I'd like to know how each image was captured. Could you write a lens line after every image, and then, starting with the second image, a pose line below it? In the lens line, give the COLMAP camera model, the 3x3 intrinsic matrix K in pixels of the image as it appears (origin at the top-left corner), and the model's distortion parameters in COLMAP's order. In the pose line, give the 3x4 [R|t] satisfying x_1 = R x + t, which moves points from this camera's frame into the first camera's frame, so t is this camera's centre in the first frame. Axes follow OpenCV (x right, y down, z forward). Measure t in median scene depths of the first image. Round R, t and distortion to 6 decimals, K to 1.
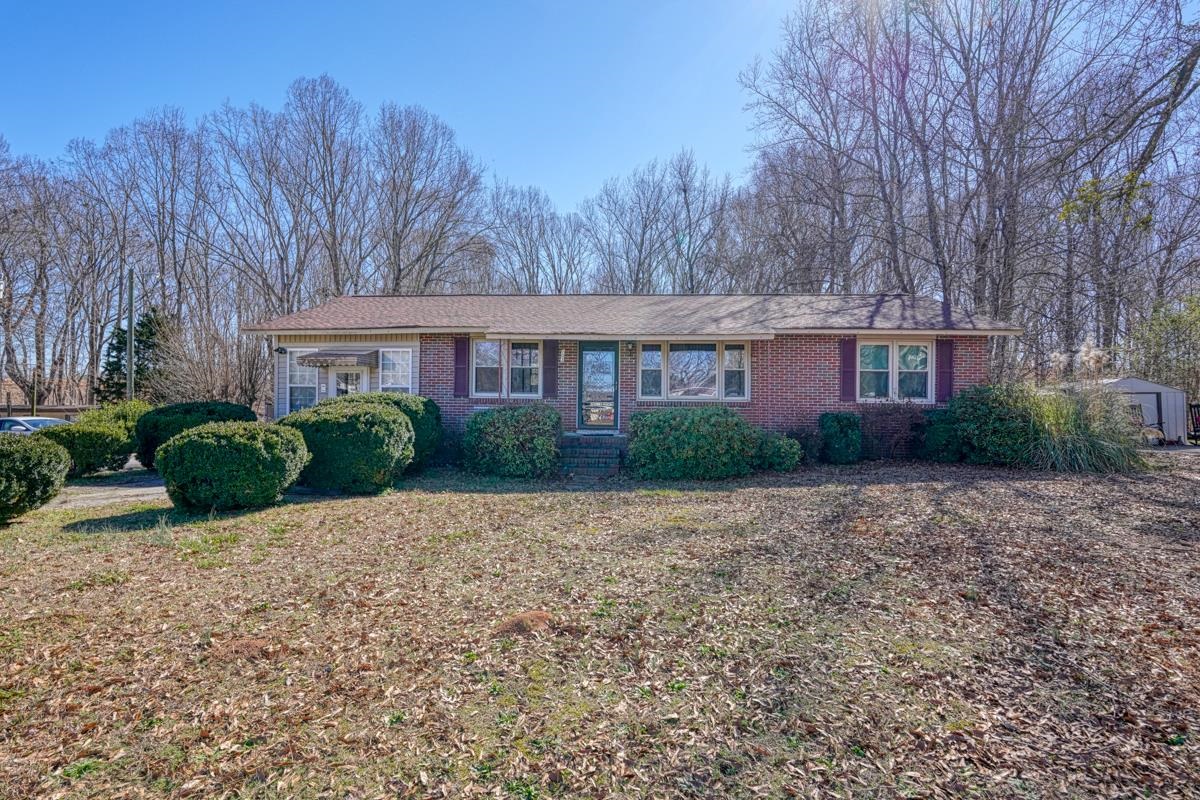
lens RADIAL K [[541.9, 0, 601.4], [0, 541.9, 398.2], [0, 0, 1]] dist [-0.003018, -0.000031]
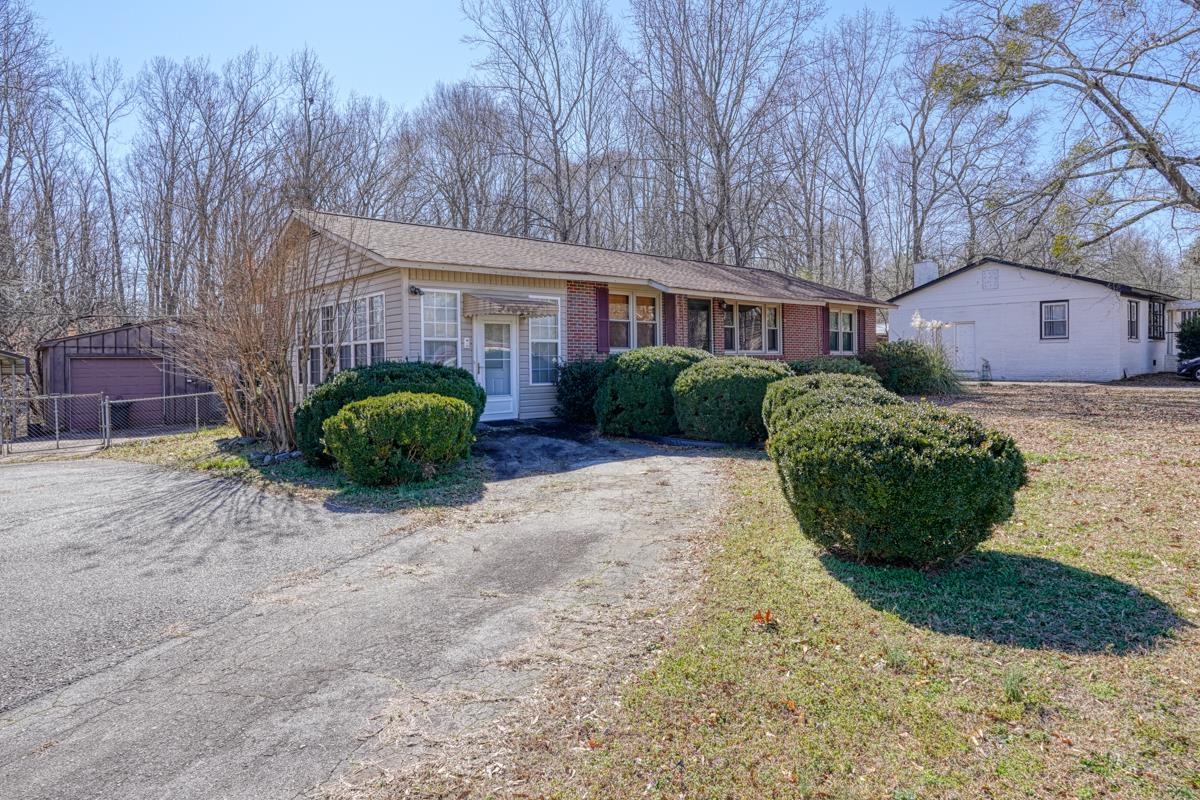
lens RADIAL K [[541.9, 0, 601.4], [0, 541.9, 398.2], [0, 0, 1]] dist [-0.003018, -0.000031]
pose [[0.809090, -0.056873, 0.584926, -0.827939], [0.003677, 0.995777, 0.091734, -0.010153], [-0.587673, -0.072071, 0.805882, 0.257774]]
